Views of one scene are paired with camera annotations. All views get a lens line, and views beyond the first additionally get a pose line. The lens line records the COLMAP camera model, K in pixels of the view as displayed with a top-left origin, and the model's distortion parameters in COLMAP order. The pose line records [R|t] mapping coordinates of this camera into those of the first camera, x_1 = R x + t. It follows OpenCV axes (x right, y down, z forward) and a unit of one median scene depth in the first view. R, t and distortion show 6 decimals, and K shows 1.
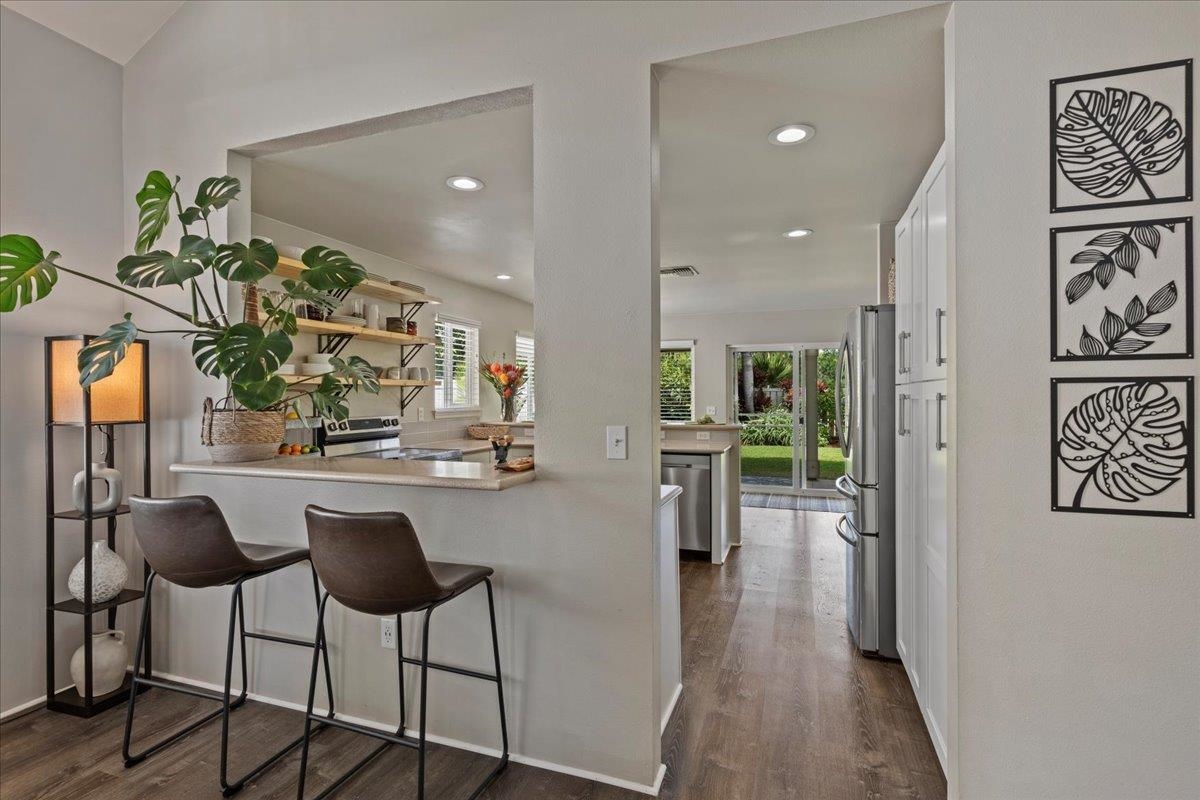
lens RADIAL K [[577.8, 0, 599.0], [0, 577.8, 391.2], [0, 0, 1]] dist [0.016328, -0.000928]
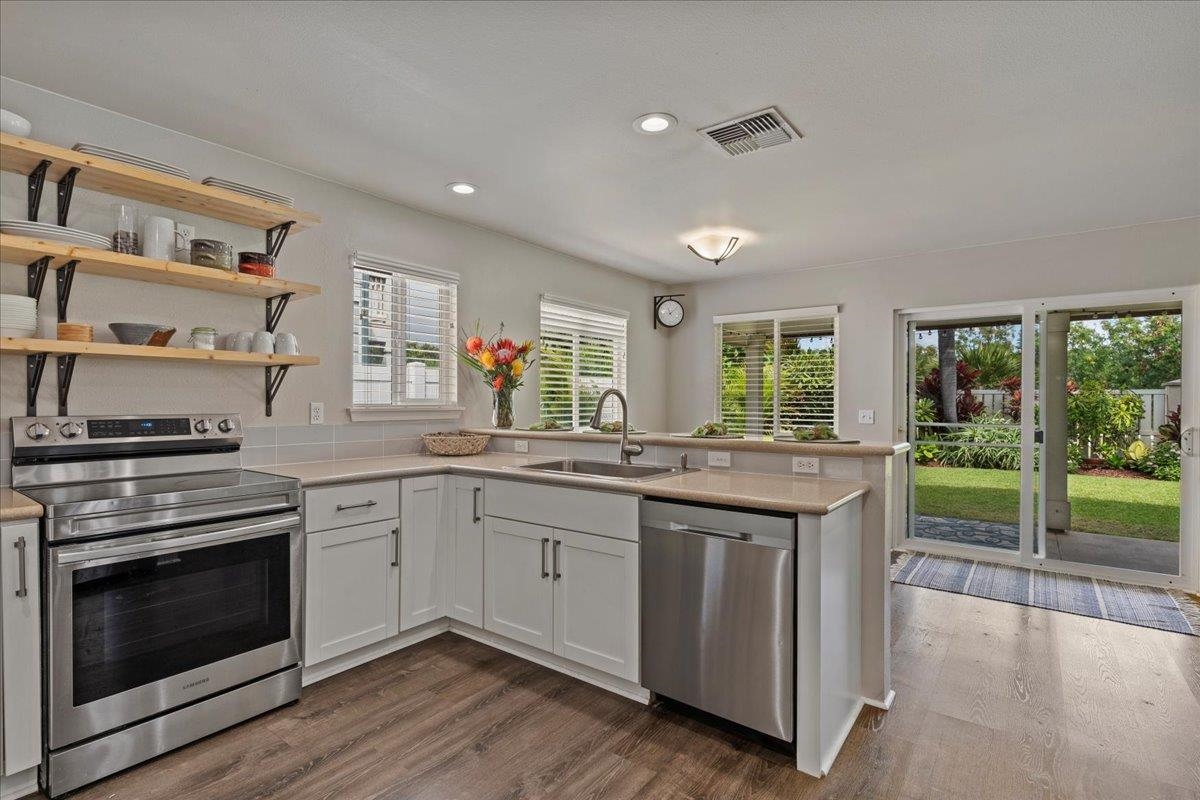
lens RADIAL K [[577.8, 0, 599.8], [0, 577.8, 403.9], [0, 0, 1]] dist [0.016328, -0.000928]
pose [[0.955059, 0.008234, -0.296301, 0.140699], [-0.004875, 0.999915, 0.012072, 0.017535], [0.296376, -0.010085, 0.955018, 0.426733]]
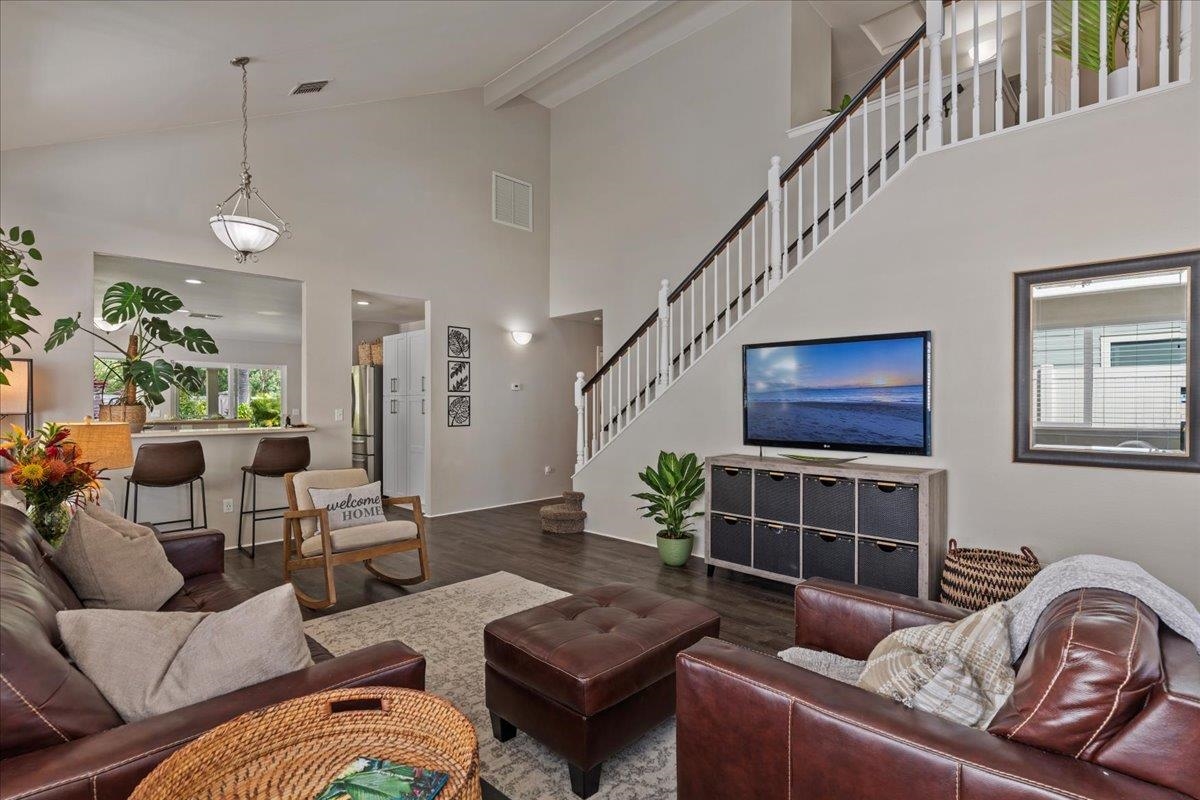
lens RADIAL K [[577.8, 0, 599.8], [0, 577.8, 401.1], [0, 0, 1]] dist [0.016328, -0.000928]
pose [[0.405813, 0.005675, 0.913939, -0.704760], [-0.007298, 0.999969, -0.002969, 0.005790], [-0.913927, -0.005465, 0.405841, -0.461755]]
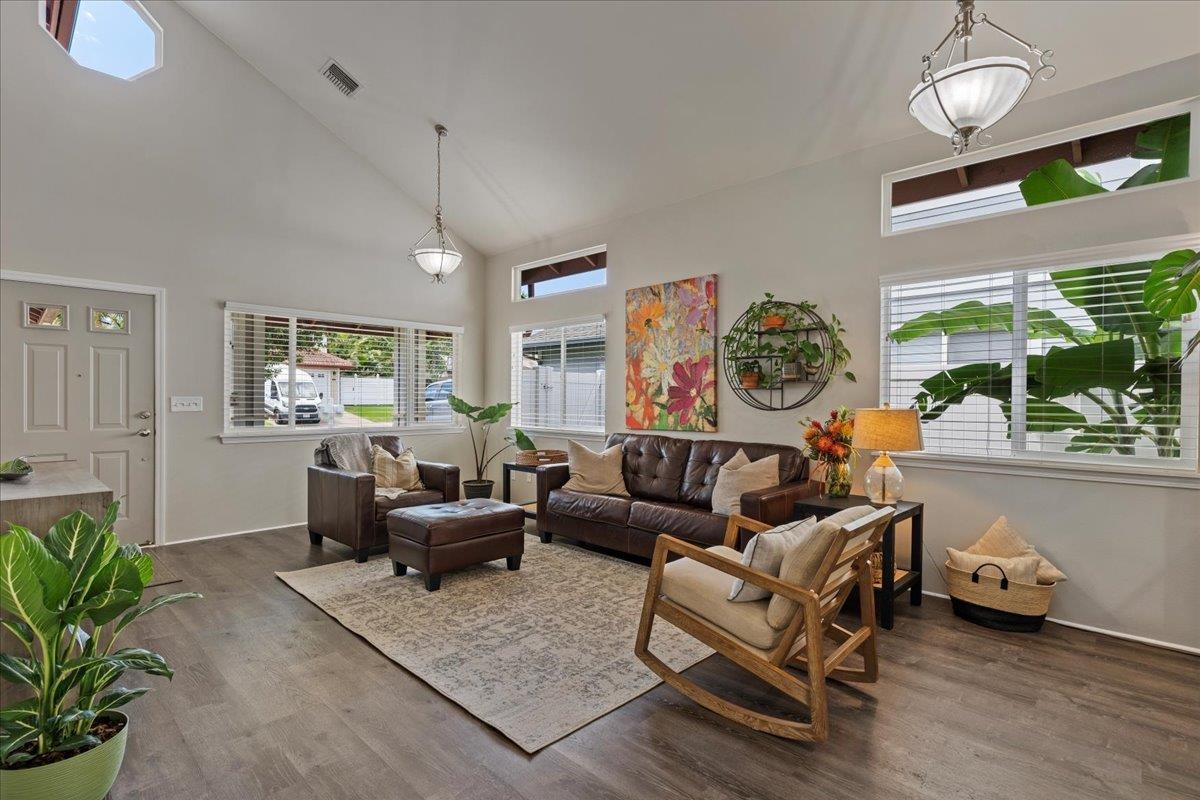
lens RADIAL K [[577.8, 0, 599.5], [0, 577.8, 400.2], [0, 0, 1]] dist [0.016328, -0.000928]
pose [[-0.404324, 0.004788, -0.914603, 0.222530], [0.001804, 0.999989, 0.004438, 0.015429], [0.914614, 0.000145, -0.404328, 0.130513]]
